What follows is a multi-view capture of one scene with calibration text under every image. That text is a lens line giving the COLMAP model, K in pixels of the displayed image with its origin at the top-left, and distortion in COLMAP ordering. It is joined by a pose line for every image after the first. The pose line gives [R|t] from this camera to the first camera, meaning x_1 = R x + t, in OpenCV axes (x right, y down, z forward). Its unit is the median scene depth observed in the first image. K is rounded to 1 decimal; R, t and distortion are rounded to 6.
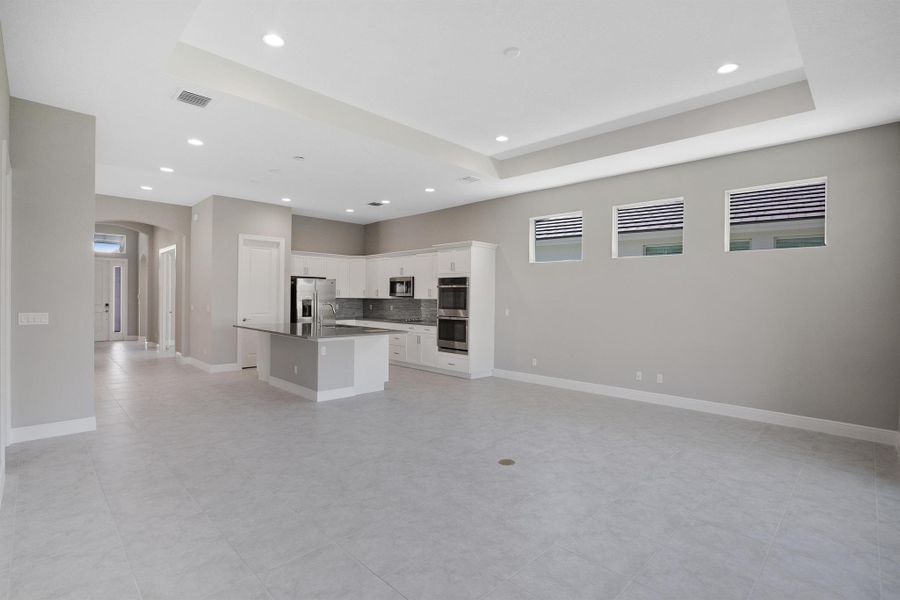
lens RADIAL K [[428.9, 0, 441.5], [0, 428.9, 299.5], [0, 0, 1]] dist [-0.037655, 0.000216]
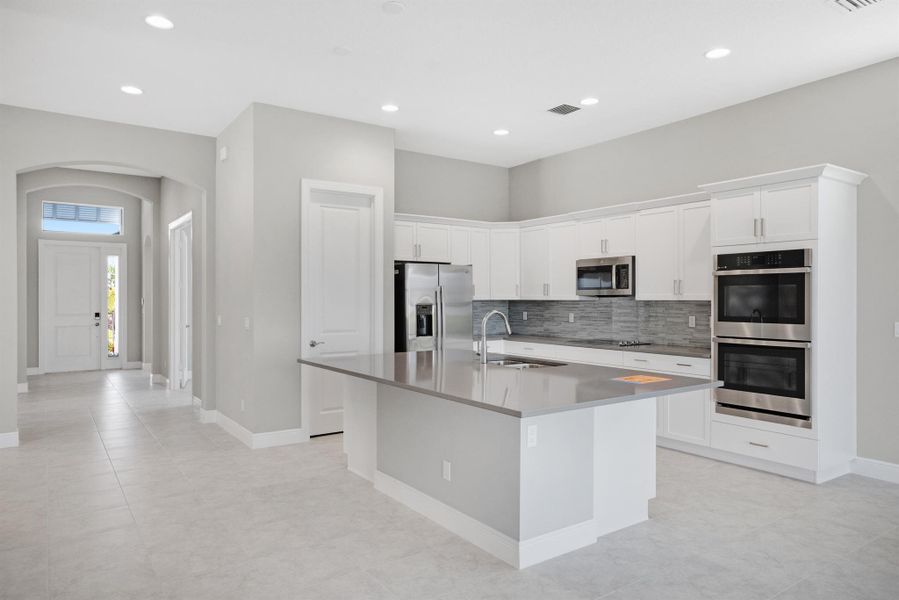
lens RADIAL K [[573.5, 0, 449.5], [0, 573.5, 300.0], [0, 0, 1]] dist [-0.015071, 0.000685]
pose [[0.987431, -0.010583, -0.157696, -0.177791], [0.010086, 0.999941, -0.003957, -0.001464], [0.157728, 0.002316, 0.987480, 0.316582]]
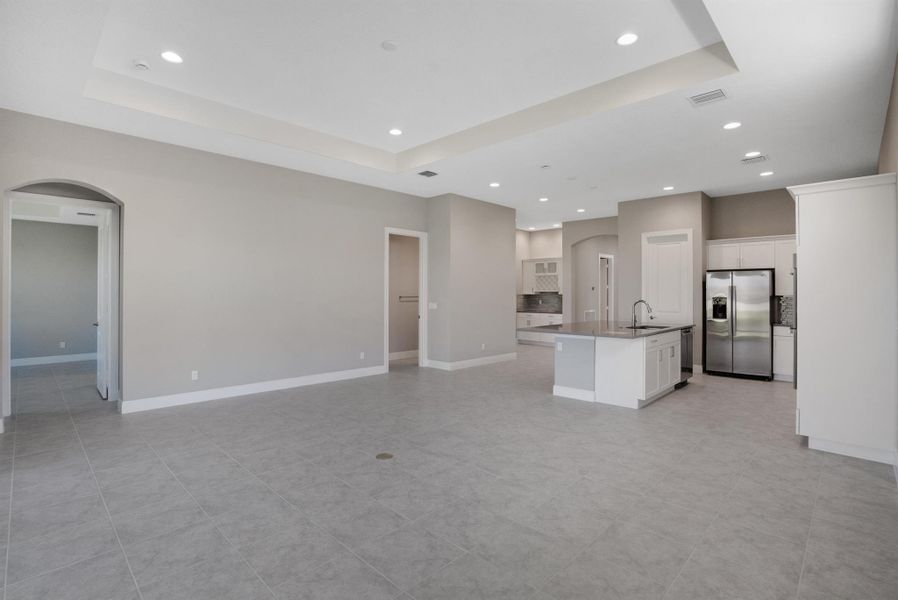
lens RADIAL K [[427.9, 0, 452.5], [0, 427.9, 288.1], [0, 0, 1]] dist [-0.041973, 0.000382]
pose [[0.030809, -0.024813, -0.999217, 0.491116], [-0.005876, 0.999670, -0.025005, 0.005787], [0.999508, 0.006642, 0.030653, 0.478065]]
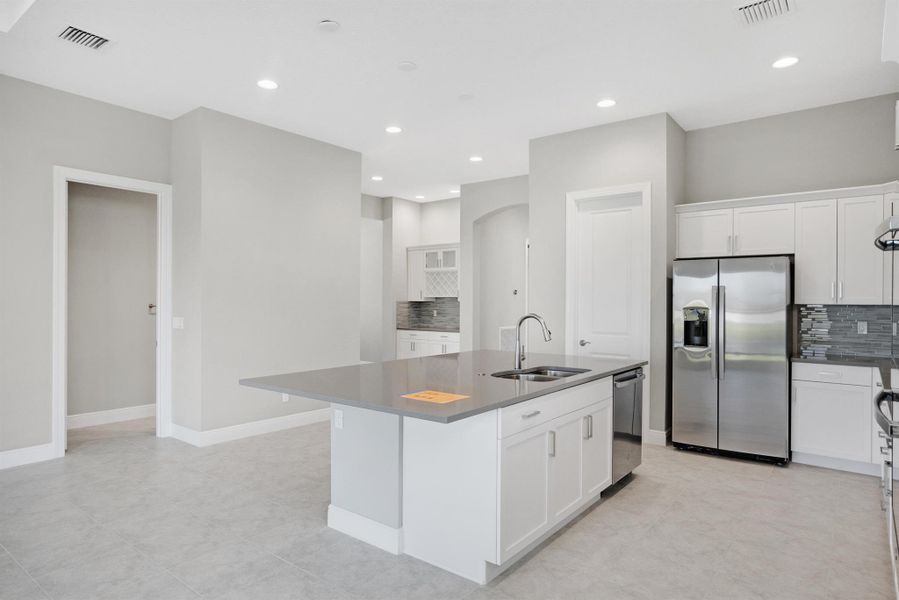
lens RADIAL K [[528.0, 0, 449.5], [0, 528.0, 300.0], [0, 0, 1]] dist [-0.027237, 0.000813]
pose [[0.132609, -0.012267, -0.991093, 0.195097], [-0.006042, 0.999895, -0.013184, 0.001311], [0.991150, 0.007736, 0.132521, 0.697196]]
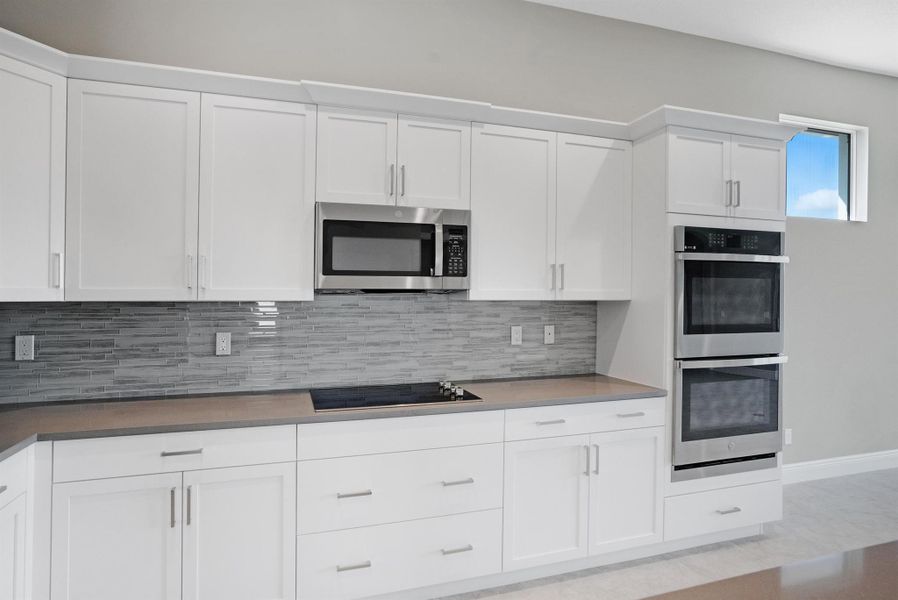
lens RADIAL K [[527.4, 0, 449.0], [0, 527.4, 300.0], [0, 0, 1]] dist [-0.027237, 0.000813]
pose [[0.434282, -0.017692, 0.900603, -0.354730], [0.007984, 0.999843, 0.015792, -0.007094], [-0.900741, 0.000332, 0.434356, 0.902663]]
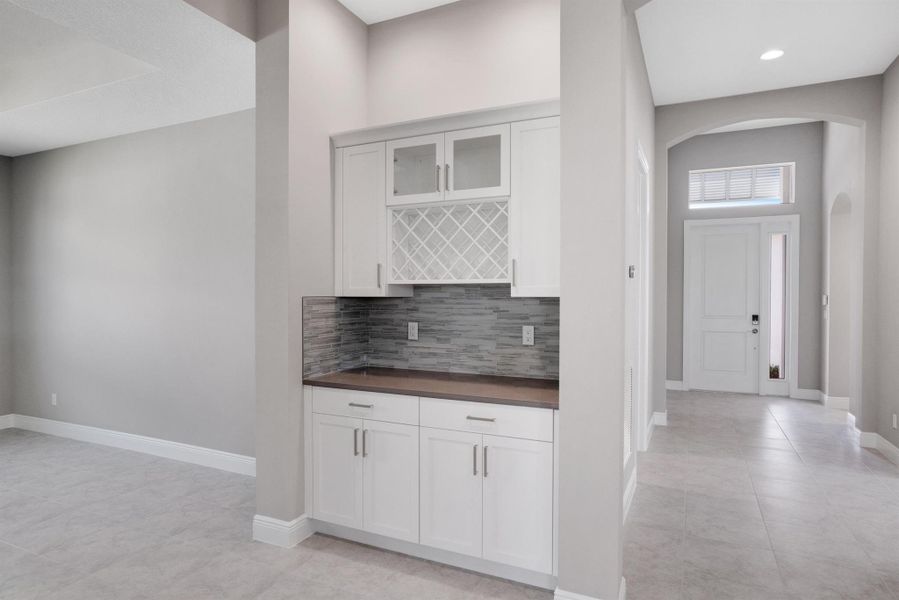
lens RADIAL K [[528.0, 0, 449.5], [0, 528.0, 300.0], [0, 0, 1]] dist [-0.027237, 0.000813]
pose [[0.350810, -0.000250, -0.936447, -0.549854], [-0.003480, 0.999993, -0.001570, -0.007458], [0.936440, 0.003809, 0.350806, 0.702865]]
